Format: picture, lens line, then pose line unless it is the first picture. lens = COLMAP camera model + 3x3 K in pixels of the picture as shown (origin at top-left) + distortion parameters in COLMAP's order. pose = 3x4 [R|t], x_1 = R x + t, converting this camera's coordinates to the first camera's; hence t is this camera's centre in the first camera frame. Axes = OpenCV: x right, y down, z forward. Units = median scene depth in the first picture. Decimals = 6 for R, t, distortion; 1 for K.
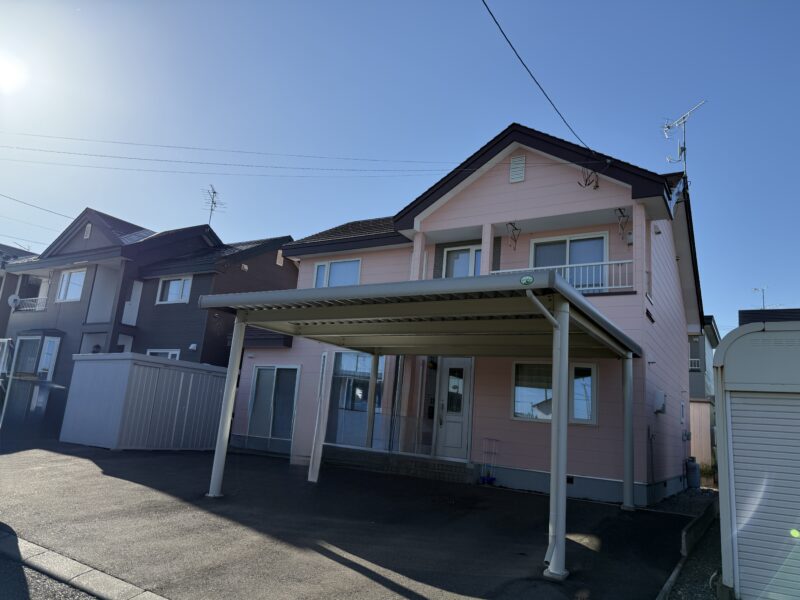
lens RADIAL K [[563.6, 0, 400.0], [0, 563.6, 300.0], [0, 0, 1]] dist [0.002141, 0.002119]
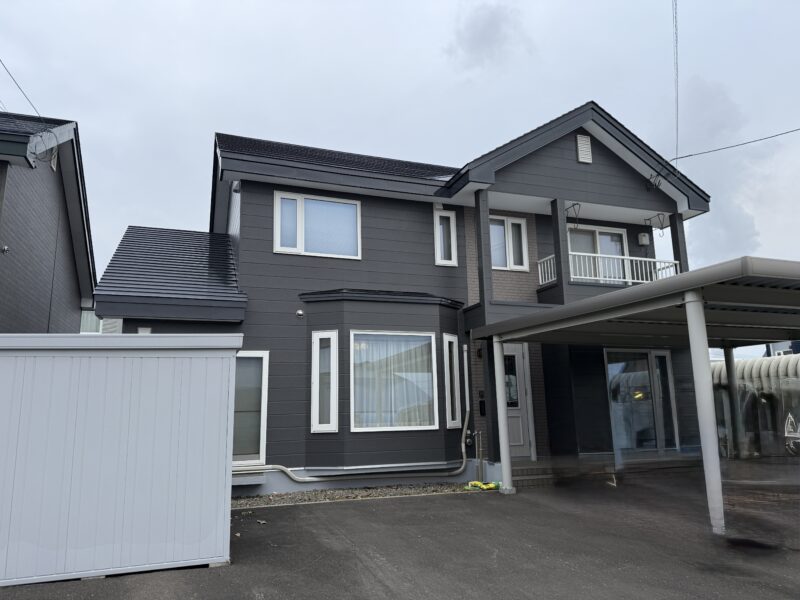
lens RADIAL K [[567.3, 0, 401.5], [0, 567.3, 297.6], [0, 0, 1]] dist [0.002842, -0.000305]
pose [[0.620817, 0.064112, 0.781329, -0.636356], [-0.097182, 0.995257, -0.004448, 0.048103], [-0.777908, -0.073170, 0.624103, 0.541604]]
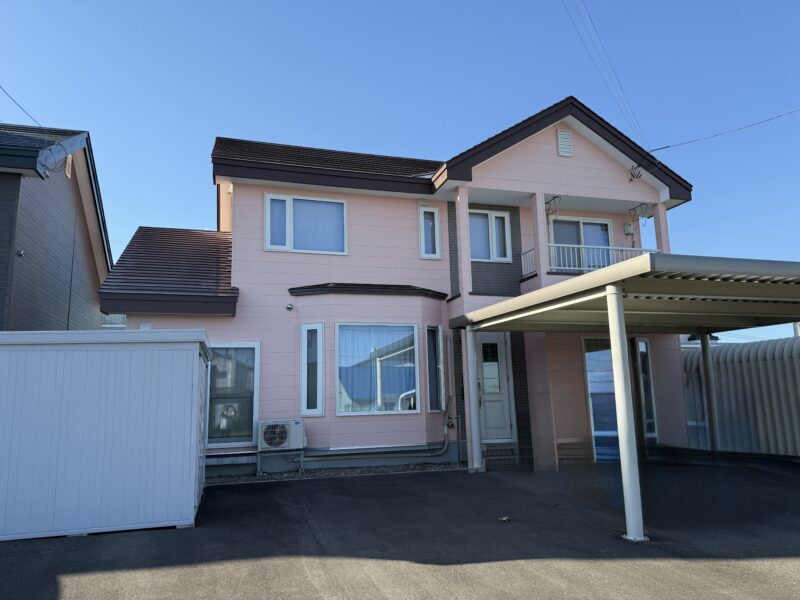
lens RADIAL K [[563.6, 0, 400.0], [0, 563.6, 300.0], [0, 0, 1]] dist [0.002141, 0.002119]
pose [[0.663715, 0.034371, 0.747196, -0.628953], [-0.081341, 0.996336, 0.026422, 0.035921], [-0.743550, -0.078314, 0.664079, 0.466769]]
